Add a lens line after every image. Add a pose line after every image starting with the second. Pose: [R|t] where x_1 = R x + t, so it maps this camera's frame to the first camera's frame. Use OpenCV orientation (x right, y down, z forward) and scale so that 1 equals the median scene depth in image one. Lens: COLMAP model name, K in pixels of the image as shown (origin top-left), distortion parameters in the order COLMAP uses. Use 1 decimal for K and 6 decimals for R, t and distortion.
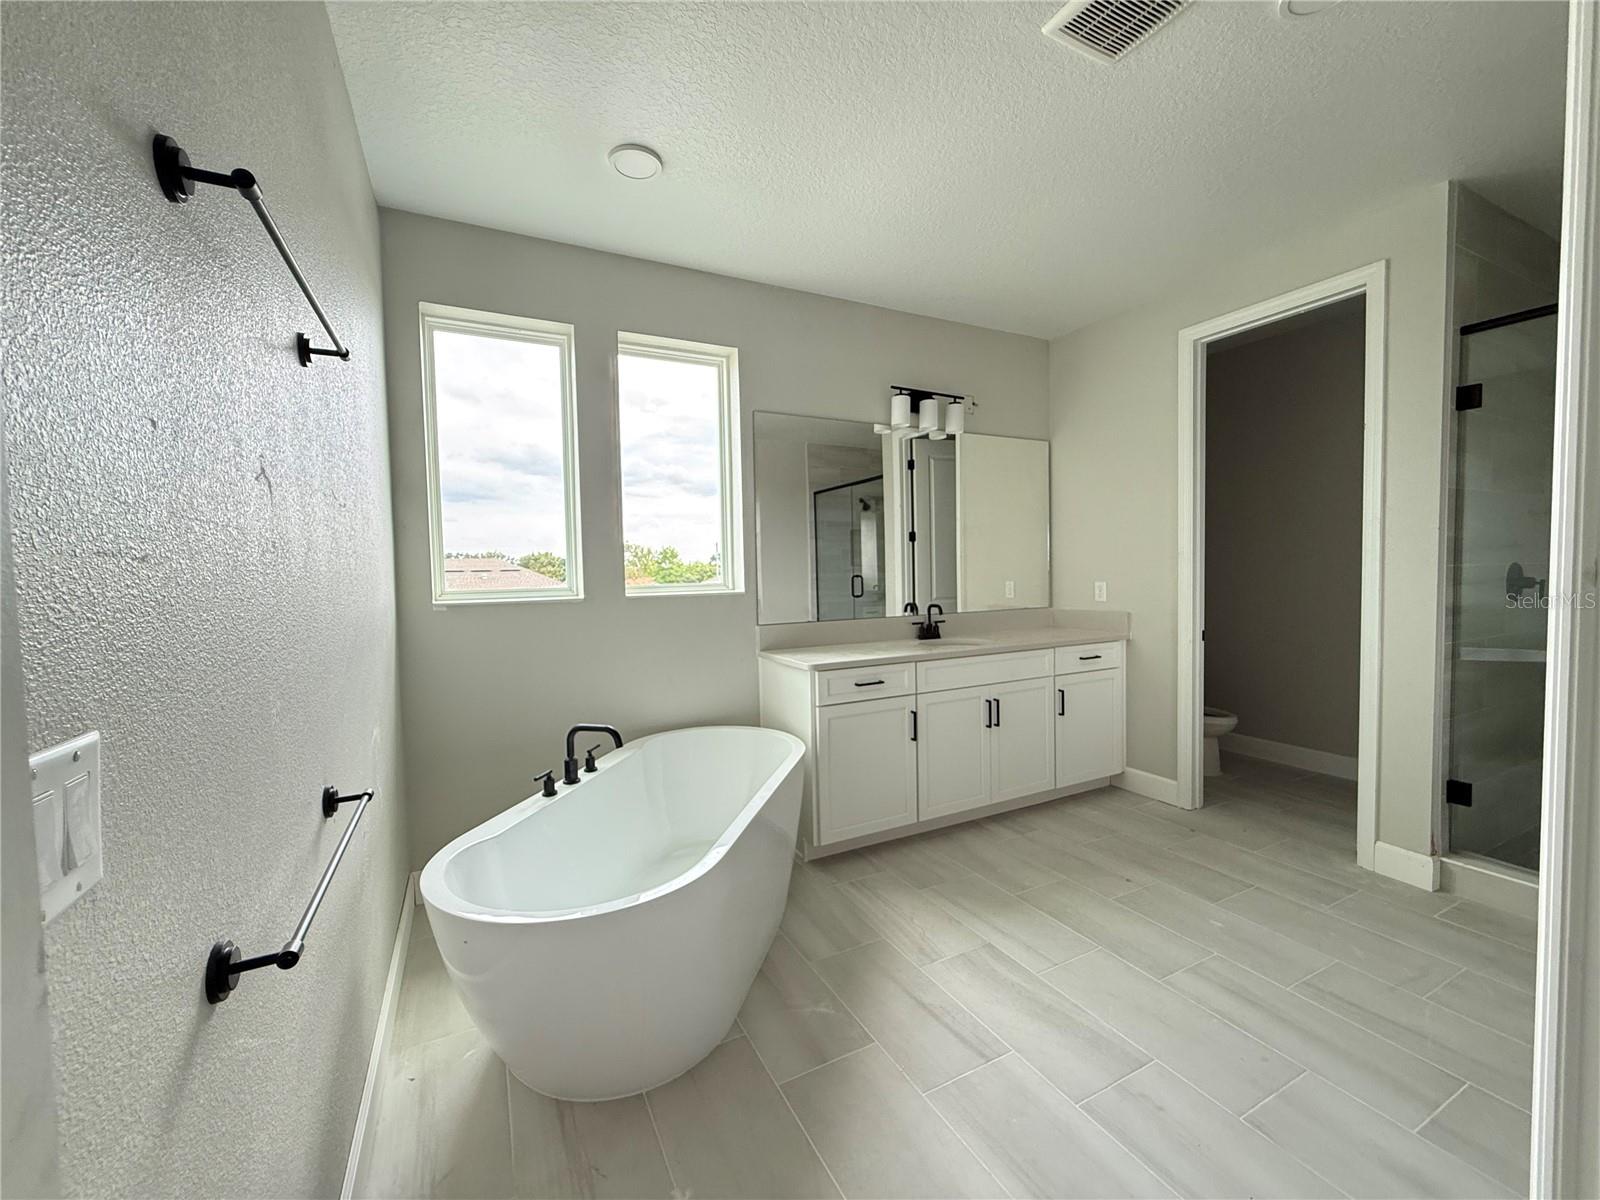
lens RADIAL K [[636.4, 0, 803.5], [0, 636.4, 597.6], [0, 0, 1]] dist [-0.000697, 0.000234]
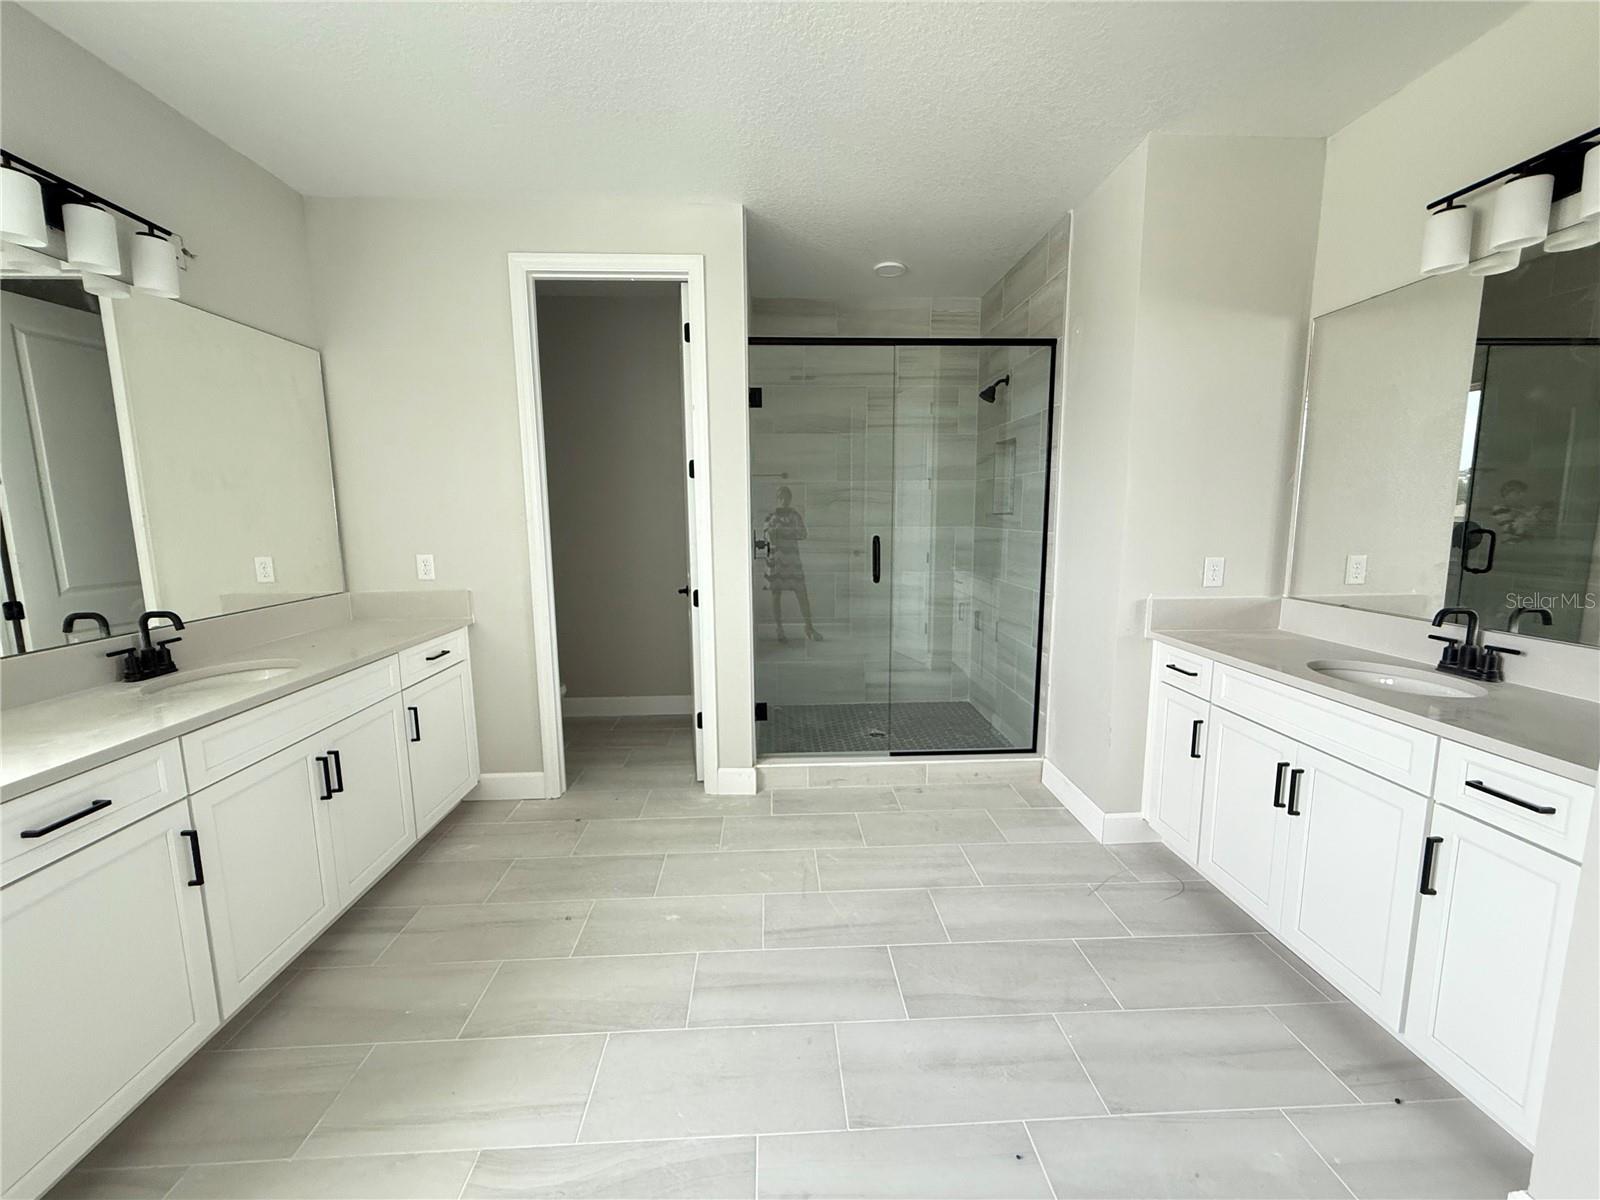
lens RADIAL K [[636.4, 0, 793.3], [0, 636.4, 598.6], [0, 0, 1]] dist [-0.000697, 0.000234]
pose [[0.421539, -0.107963, 0.900360, -0.058577], [0.041080, 0.994141, 0.099976, -0.036353], [-0.905879, -0.005157, 0.423505, 0.312016]]
